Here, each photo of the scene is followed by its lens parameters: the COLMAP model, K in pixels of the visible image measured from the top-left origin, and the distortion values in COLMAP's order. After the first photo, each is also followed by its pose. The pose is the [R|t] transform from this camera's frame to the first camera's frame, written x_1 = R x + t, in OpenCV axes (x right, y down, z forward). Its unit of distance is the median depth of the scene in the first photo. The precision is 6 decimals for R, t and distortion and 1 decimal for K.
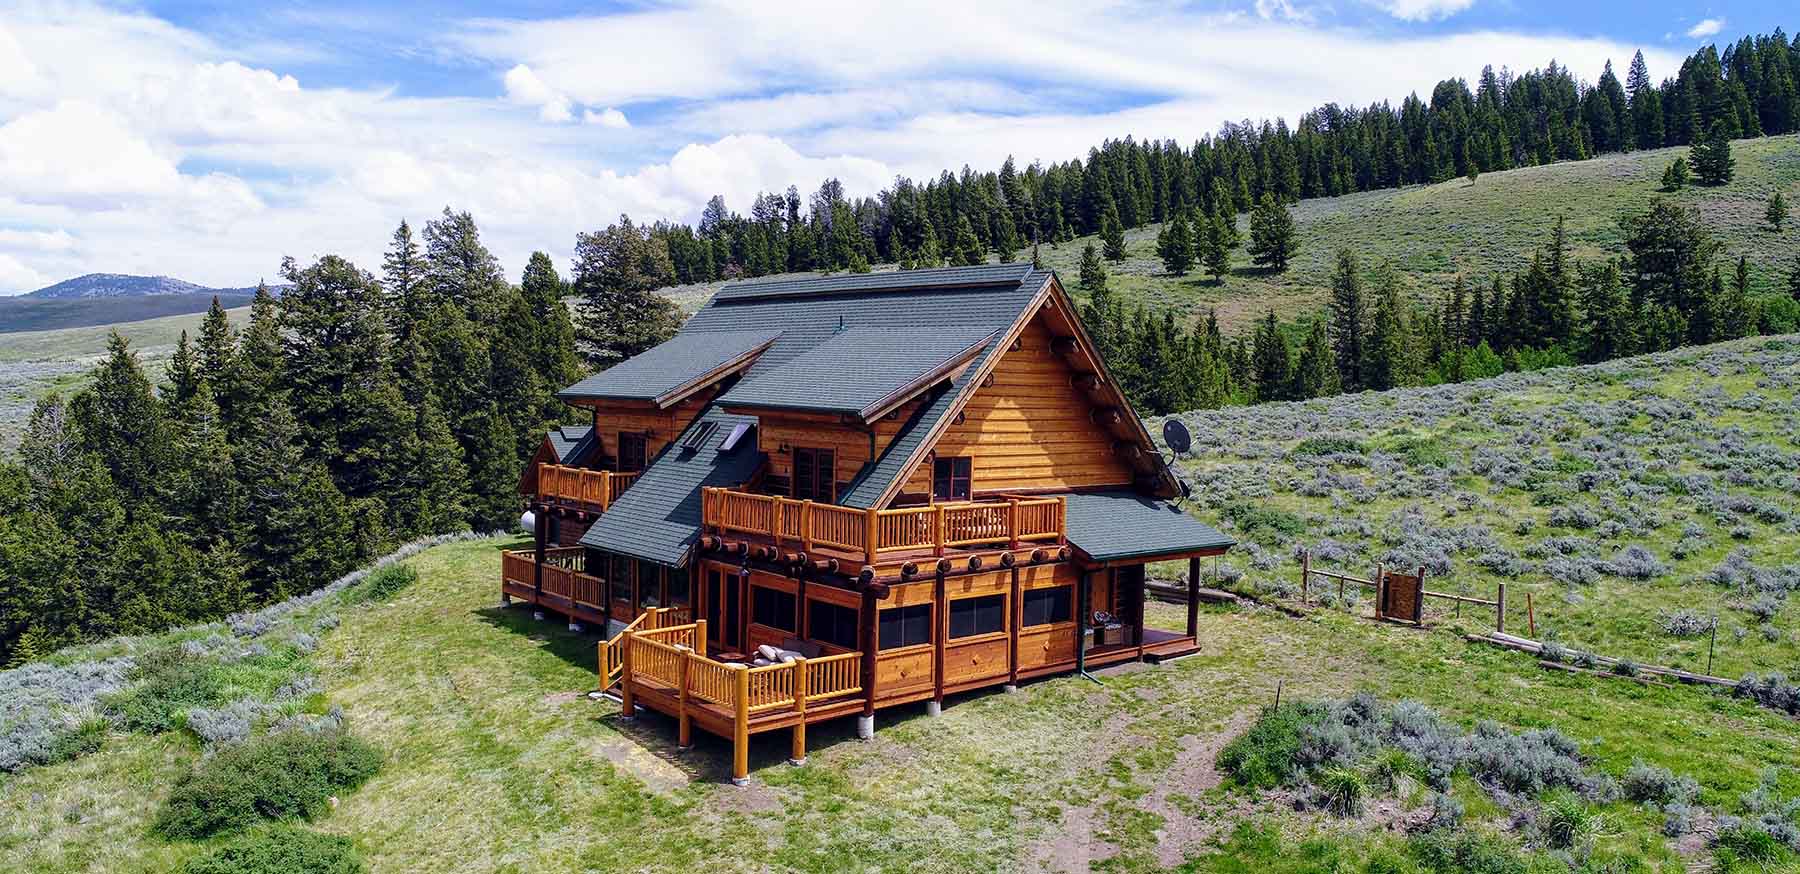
lens RADIAL K [[1262.9, 0, 904.0], [0, 1262.9, 442.0], [0, 0, 1]] dist [-0.009638, -0.004050]
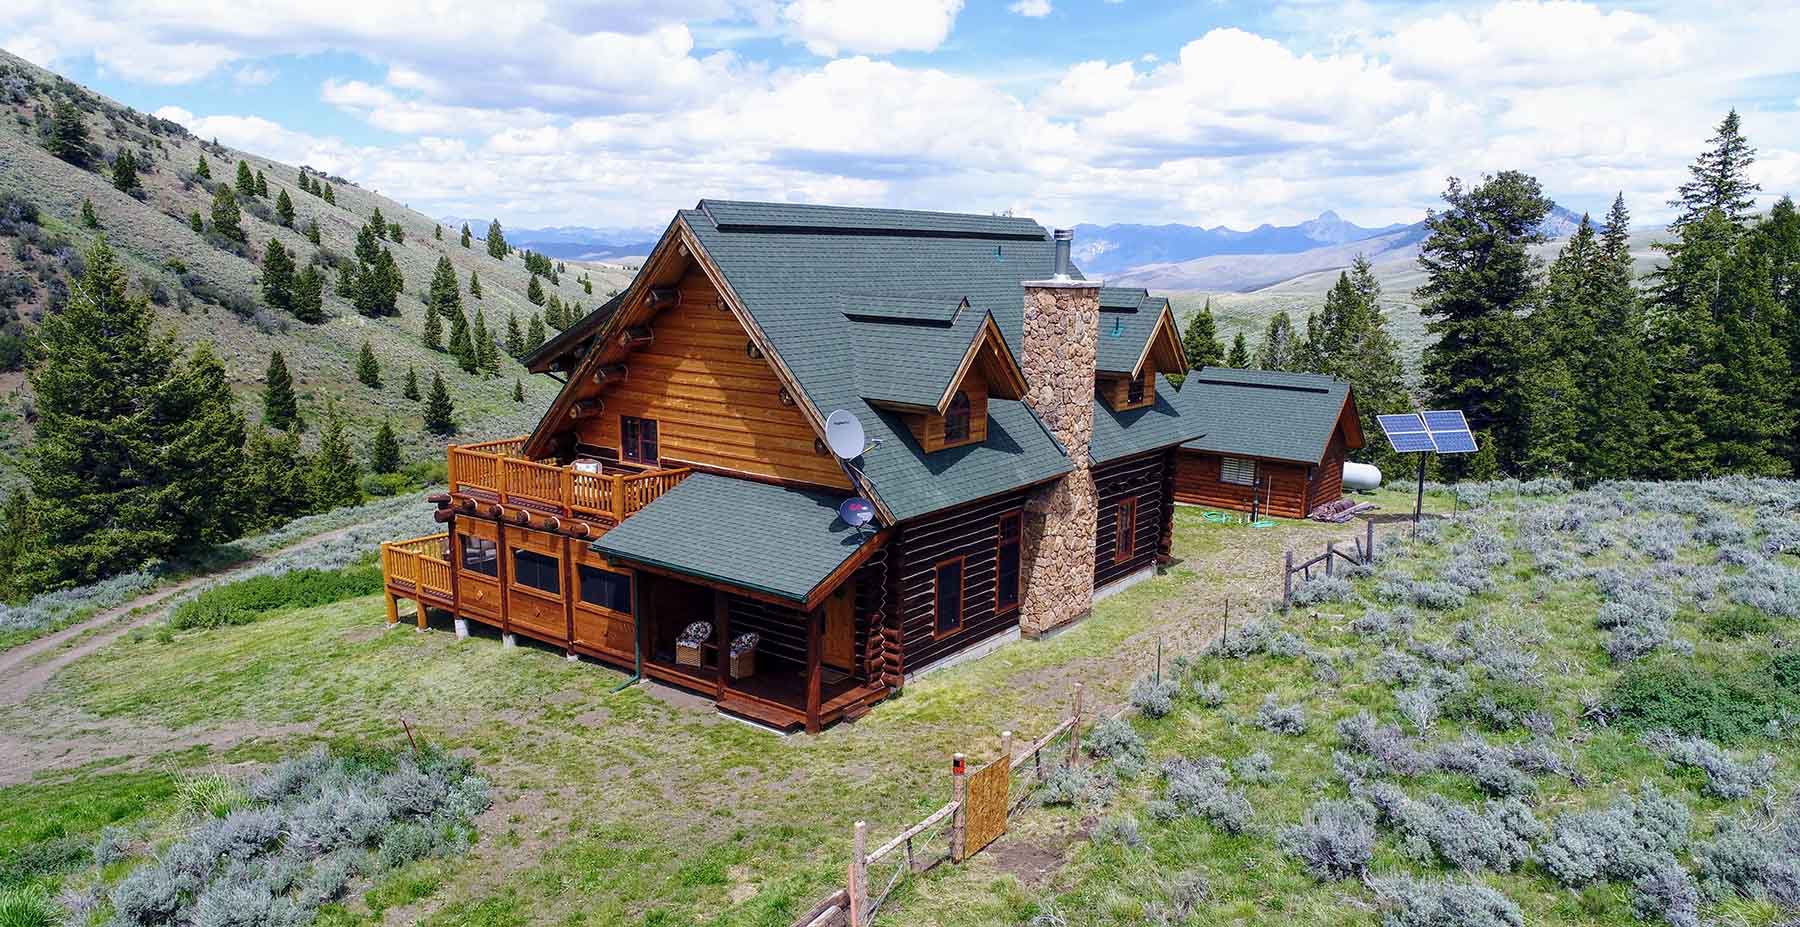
lens RADIAL K [[1199.3, 0, 898.9], [0, 1199.3, 500.2], [0, 0, 1]] dist [-0.002661, -0.000783]
pose [[0.207599, 0.178184, -0.961849, 0.977597], [-0.055612, 0.983830, 0.170253, -0.093381], [0.976632, 0.018146, 0.214151, 1.012864]]
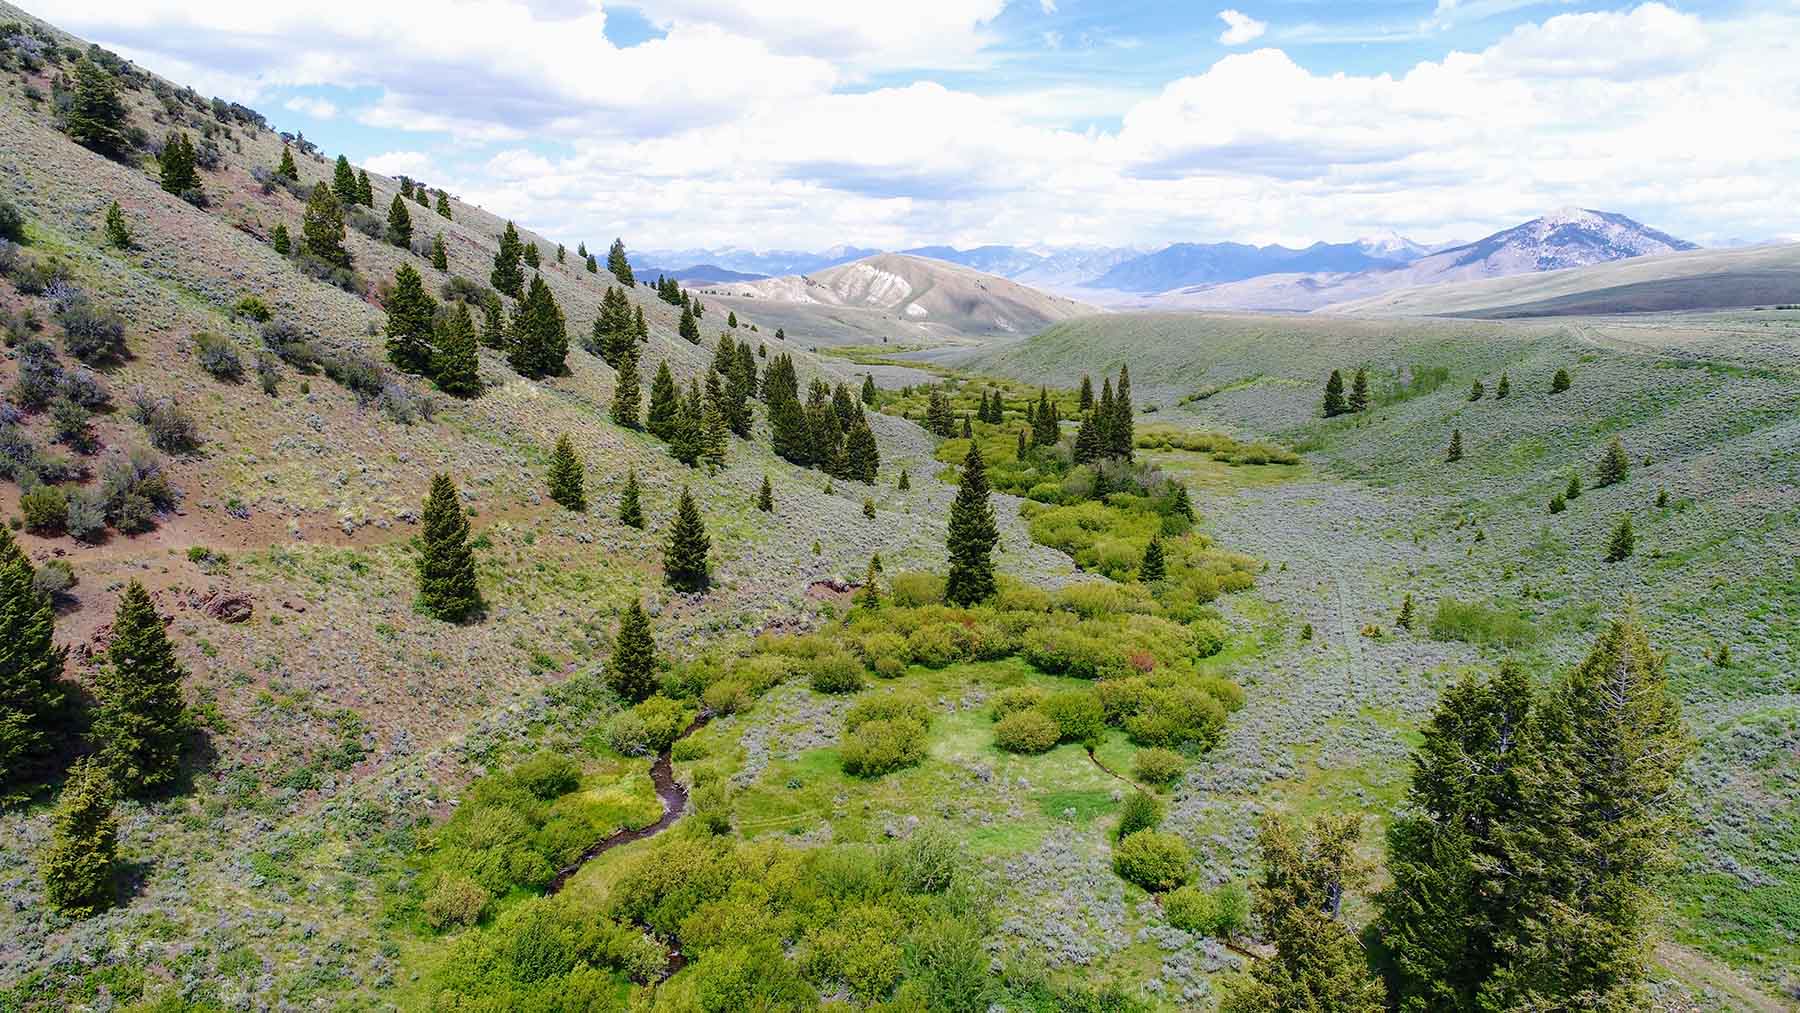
lens RADIAL K [[1197.6, 0, 897.6], [0, 1197.6, 504.6], [0, 0, 1]] dist [-0.000971, -0.003250]
pose [[0.168249, 0.165865, -0.971690, -3.049099], [-0.049197, 0.985926, 0.159777, -0.128203], [0.984516, 0.020922, 0.174041, -0.393290]]
